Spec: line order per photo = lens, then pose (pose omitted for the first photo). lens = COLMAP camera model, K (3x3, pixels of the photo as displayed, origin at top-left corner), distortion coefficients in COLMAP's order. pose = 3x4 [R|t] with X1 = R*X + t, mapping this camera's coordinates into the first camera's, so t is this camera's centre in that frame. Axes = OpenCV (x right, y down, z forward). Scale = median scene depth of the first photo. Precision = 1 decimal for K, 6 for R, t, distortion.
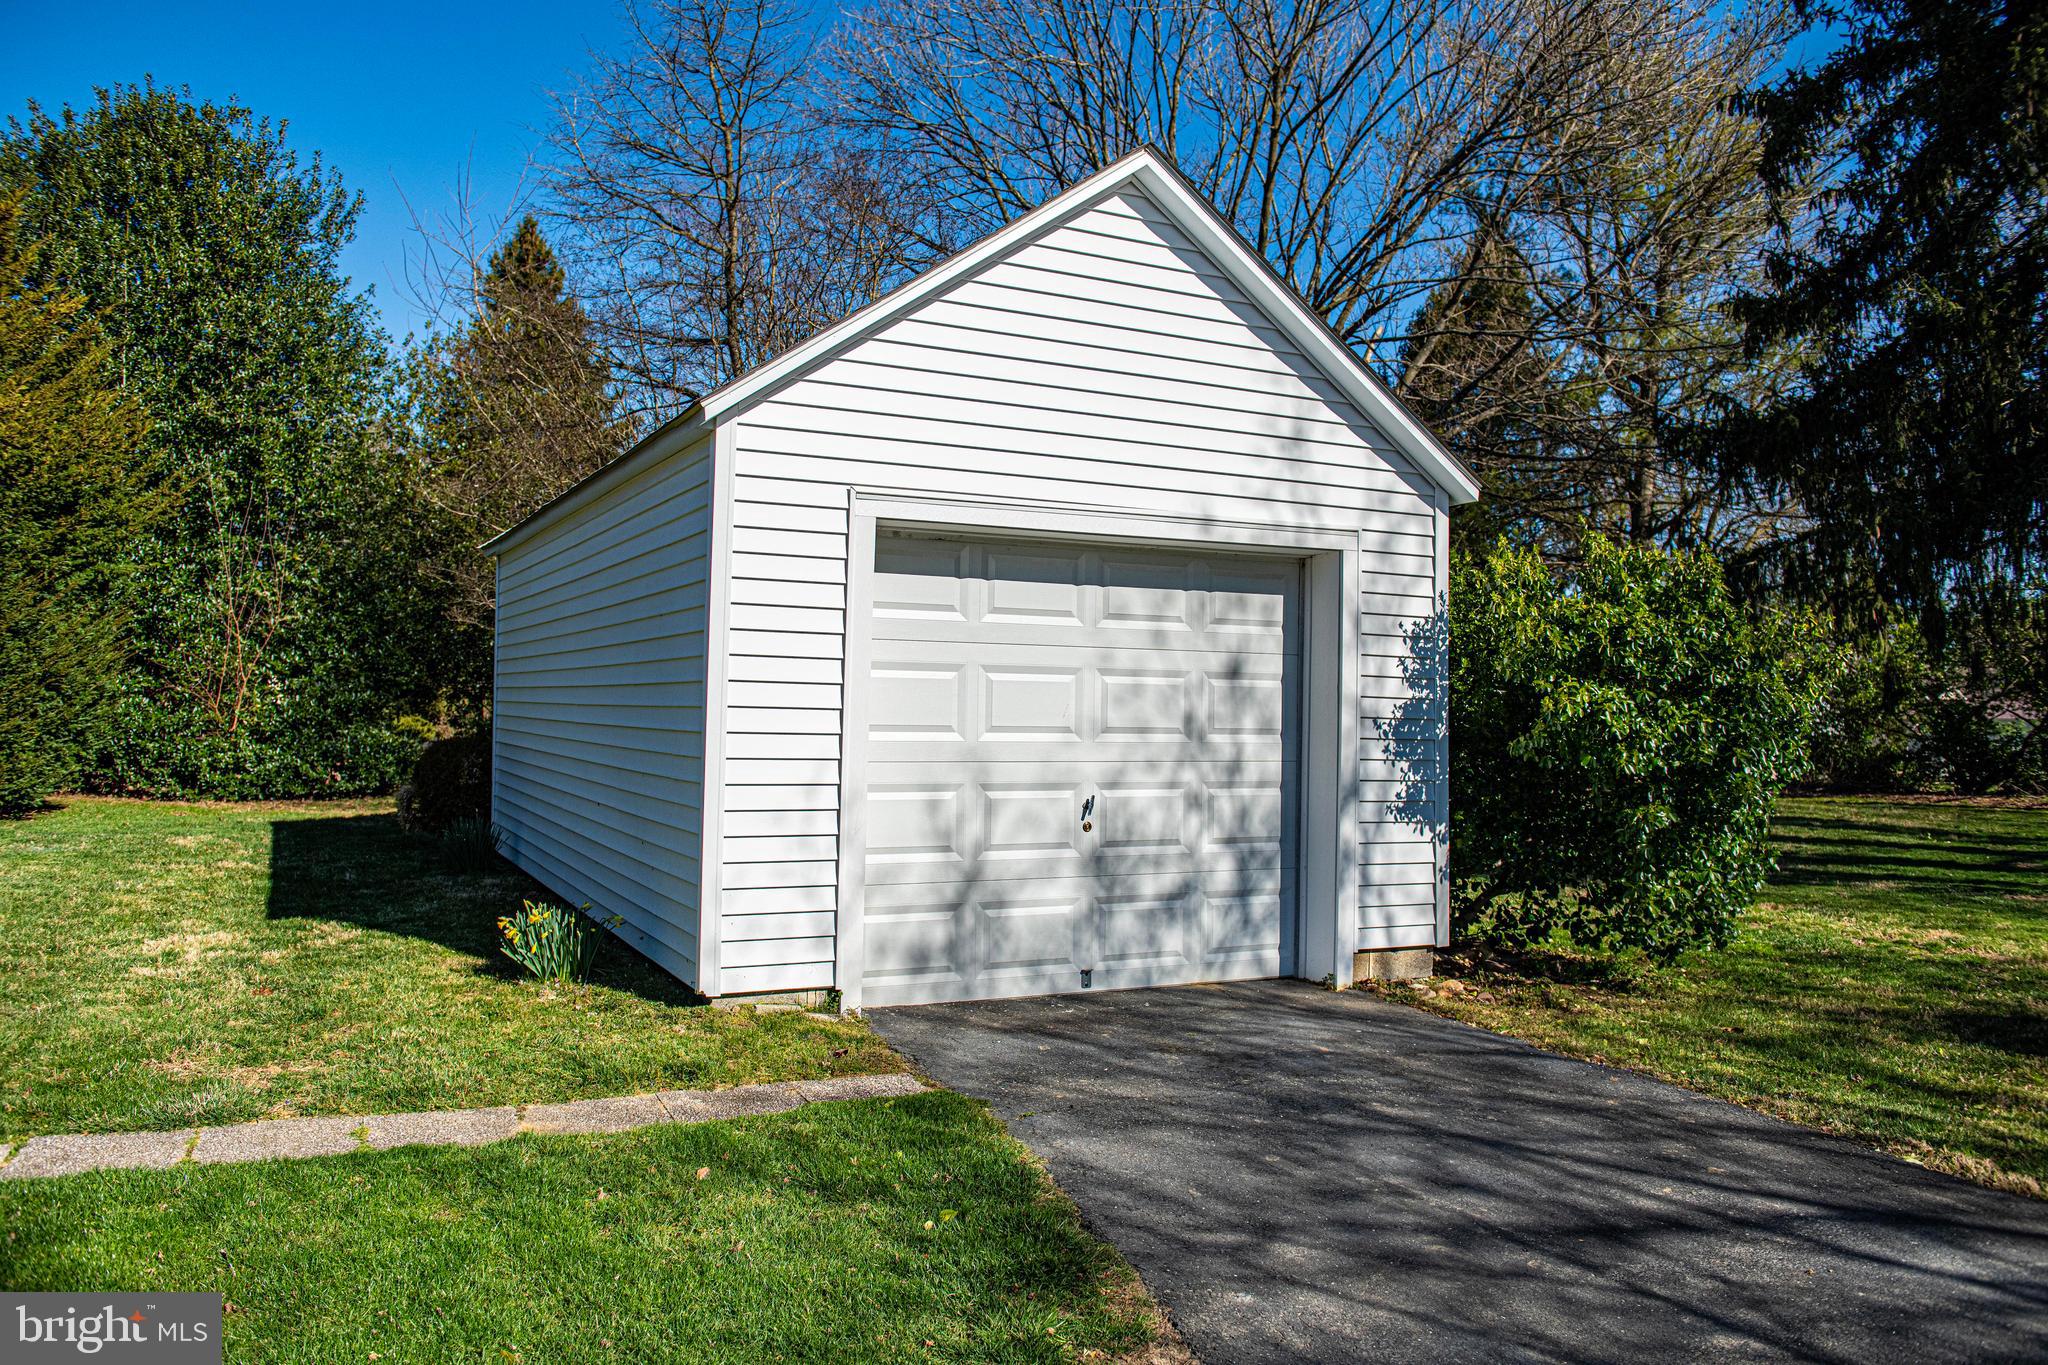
lens RADIAL K [[1525.1, 0, 1025.1], [0, 1525.1, 666.1], [0, 0, 1]] dist [-0.038762, 0.001434]
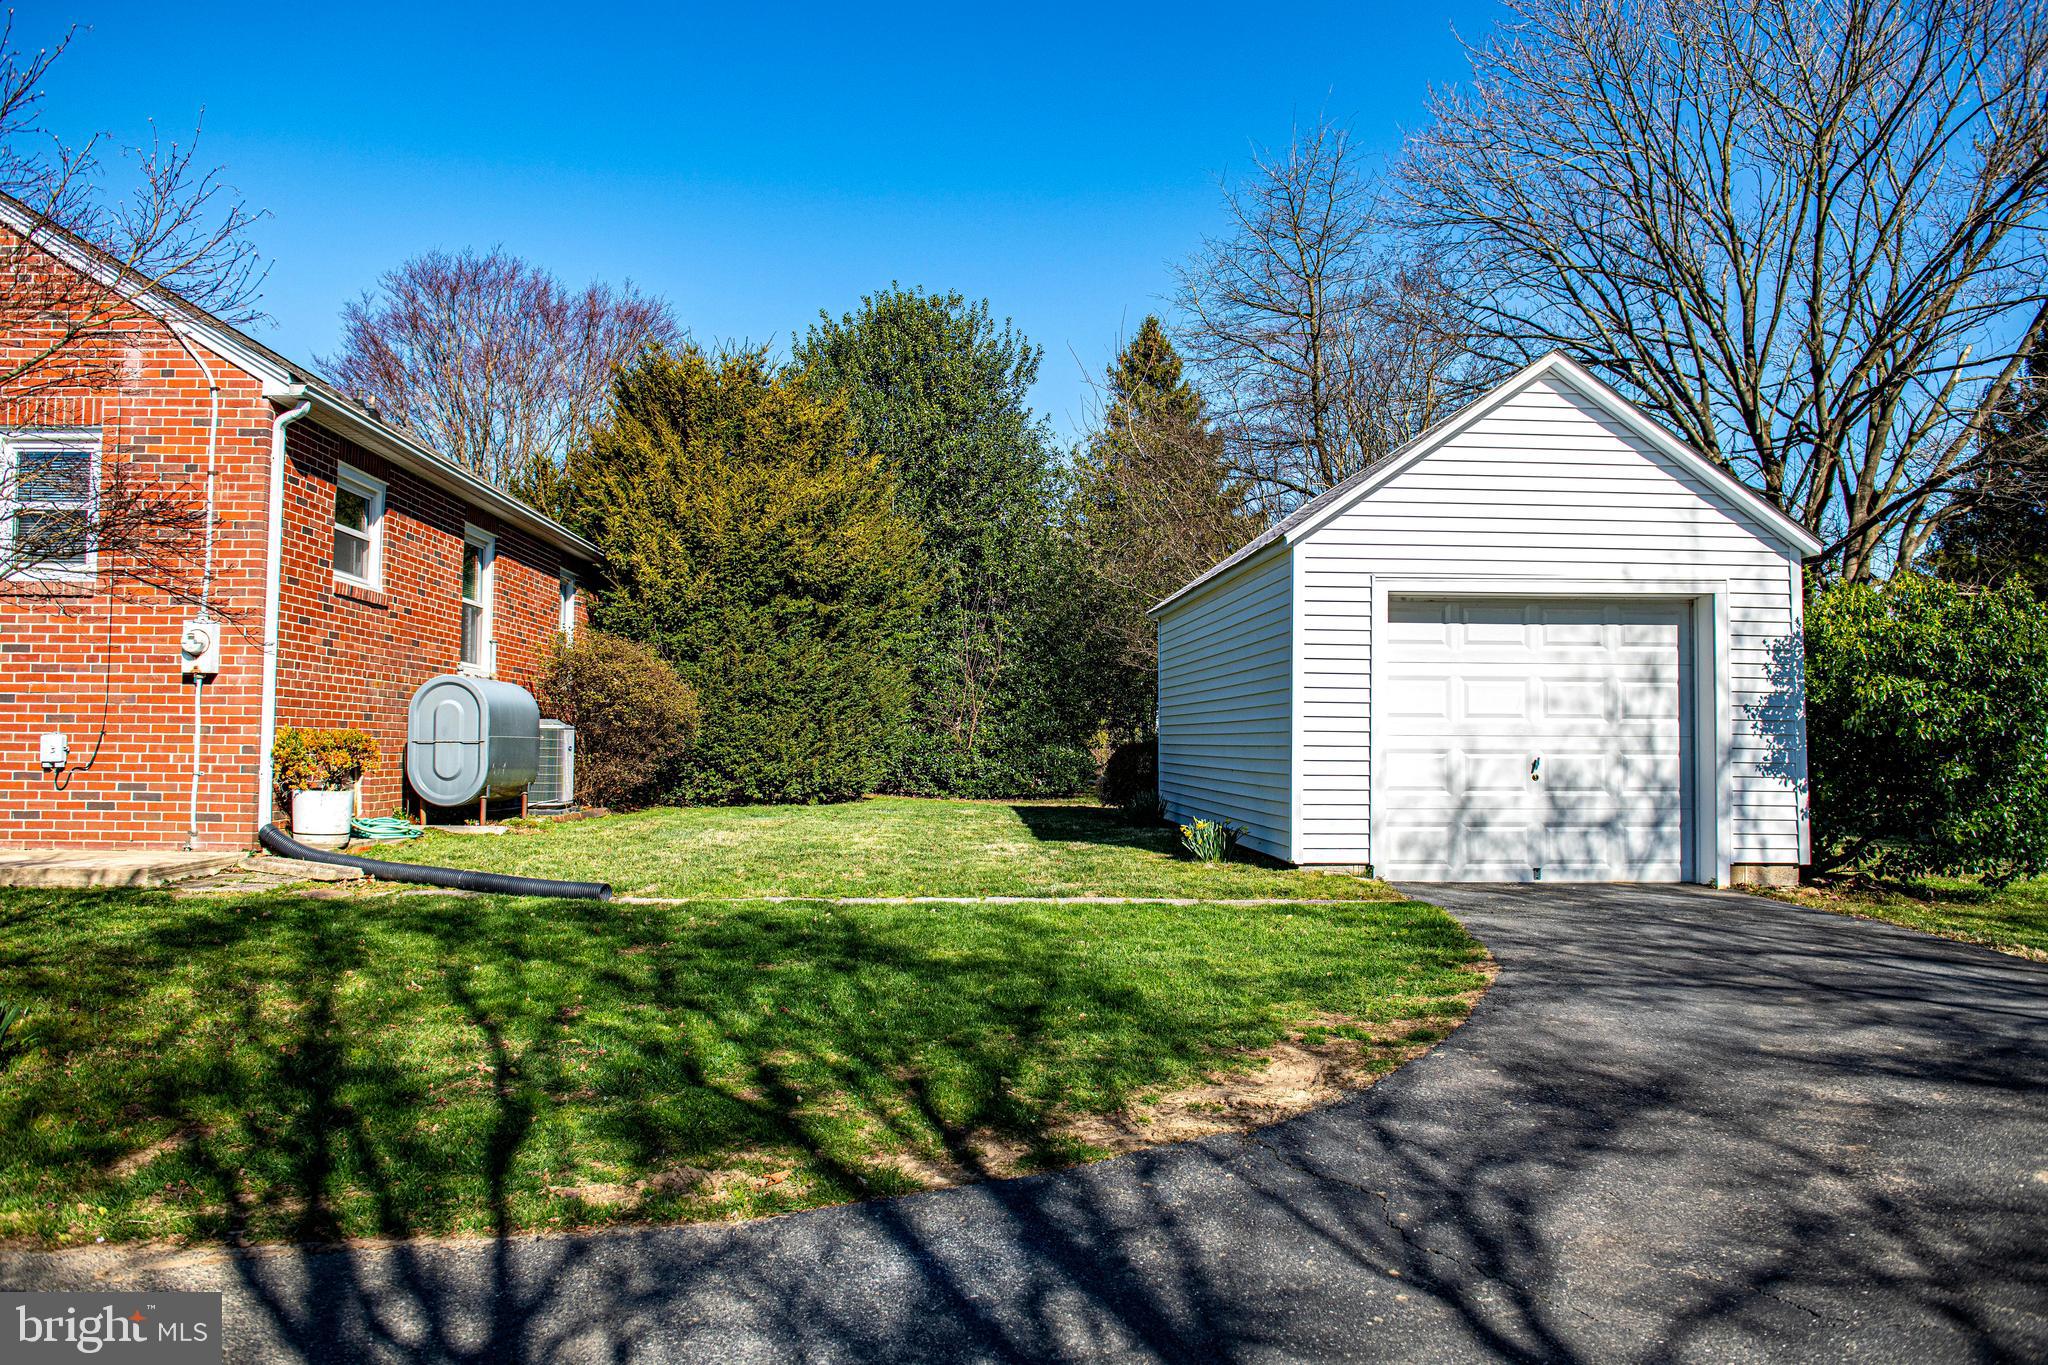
lens RADIAL K [[1490.4, 0, 1020.2], [0, 1490.4, 673.1], [0, 0, 1]] dist [-0.020401, -0.024075]
pose [[0.918679, -0.029776, -0.393881, 0.081563], [0.020612, 0.999410, -0.027476, 0.014749], [0.394467, 0.017123, 0.918751, -0.319716]]
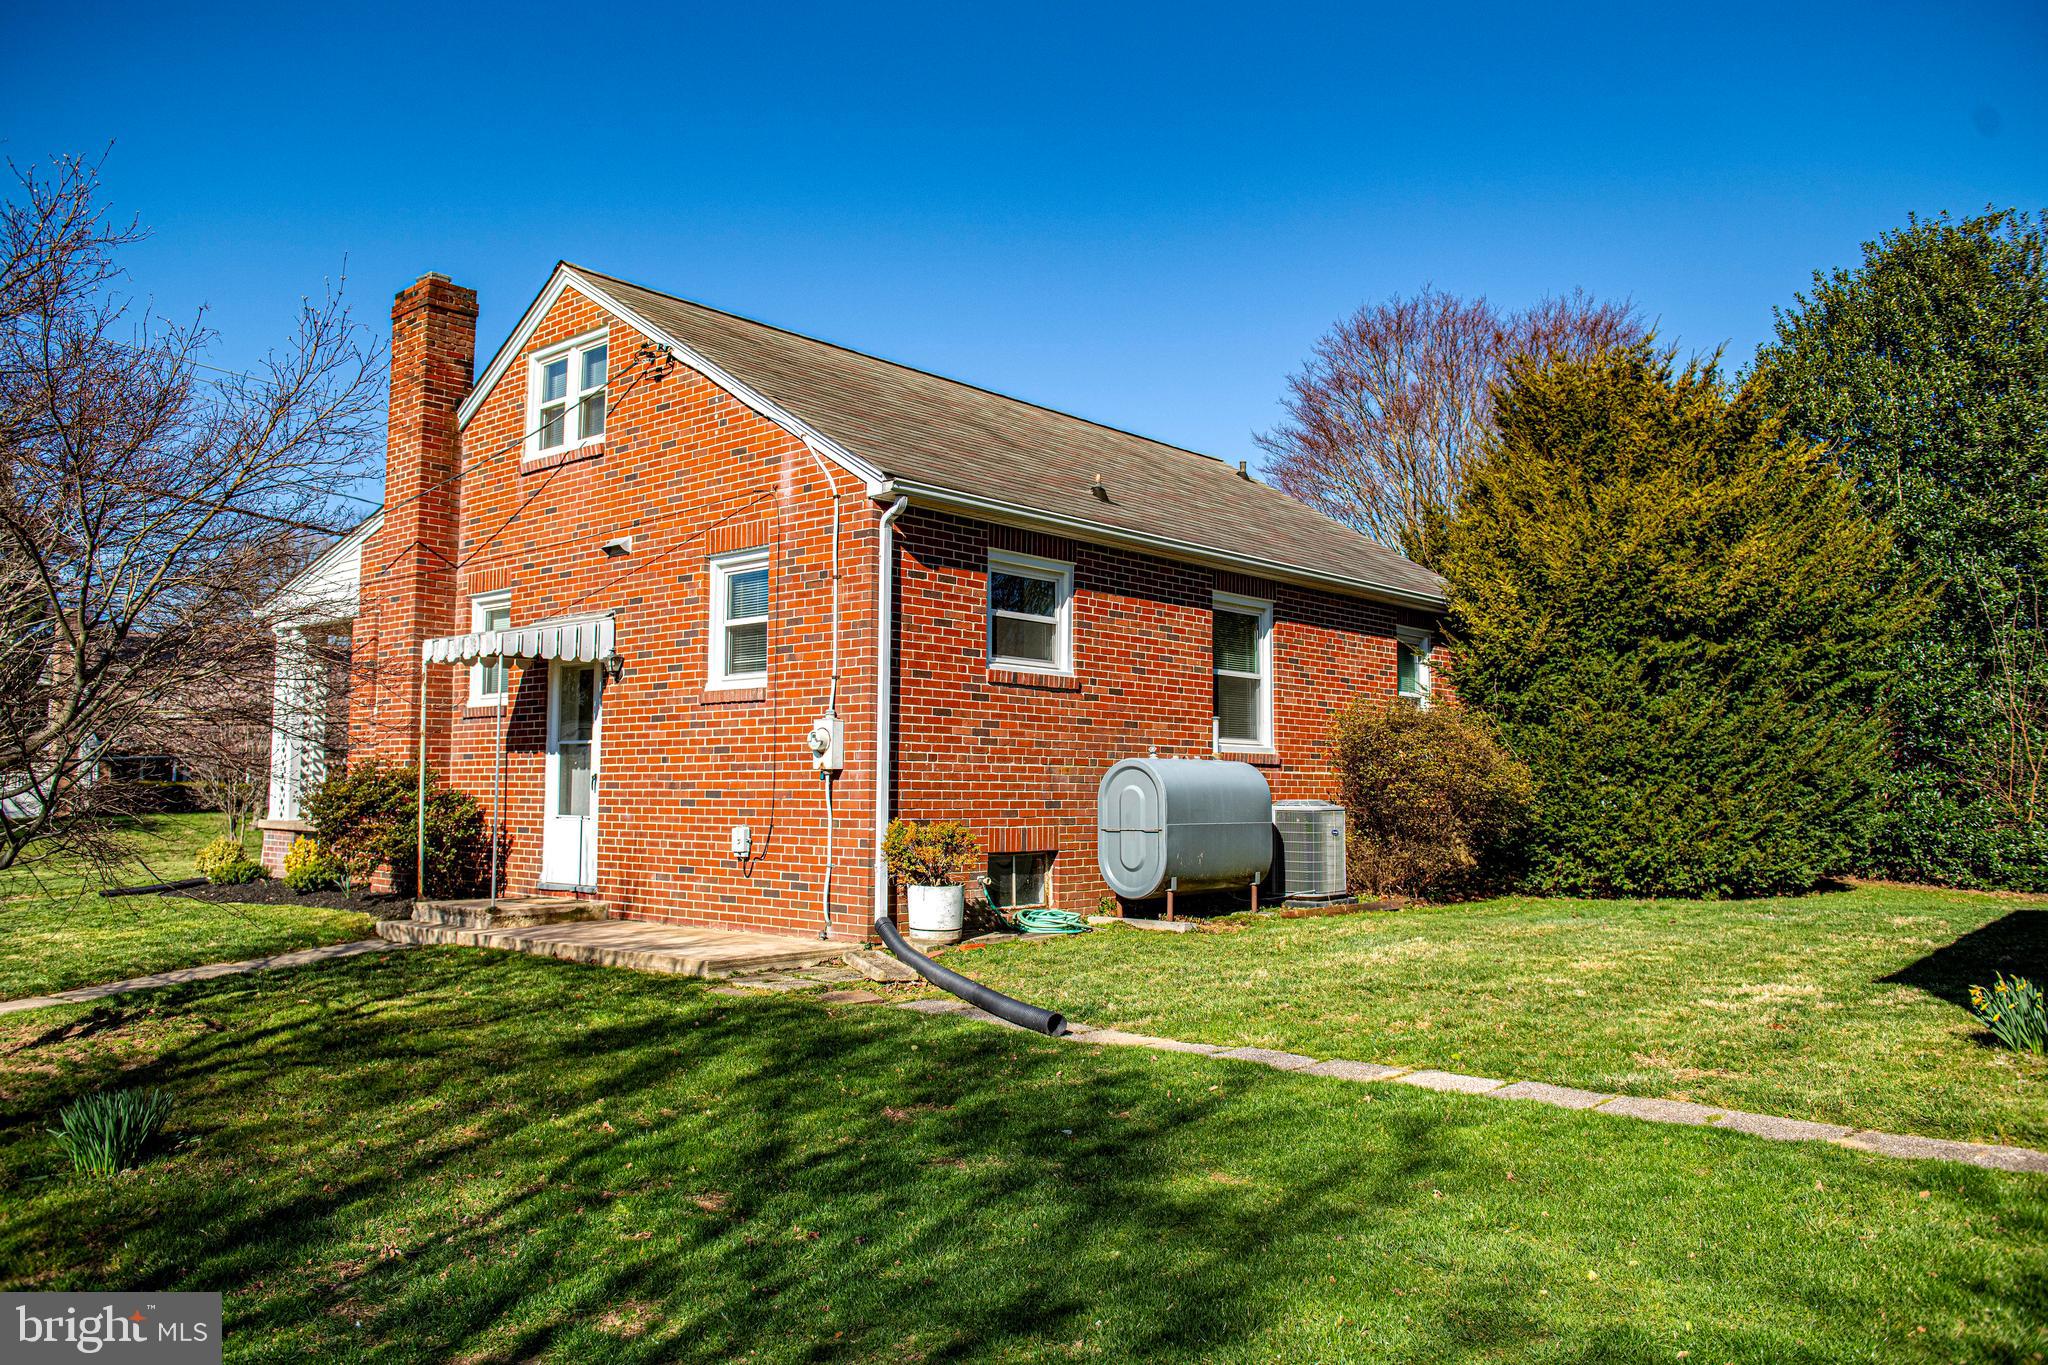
lens RADIAL K [[1525.1, 0, 1012.9], [0, 1525.1, 680.3], [0, 0, 1]] dist [-0.038762, 0.001434]
pose [[0.385902, -0.085821, -0.918539, 0.185401], [0.033440, 0.996311, -0.079039, 0.005771], [0.921934, -0.000214, 0.387348, -0.023099]]
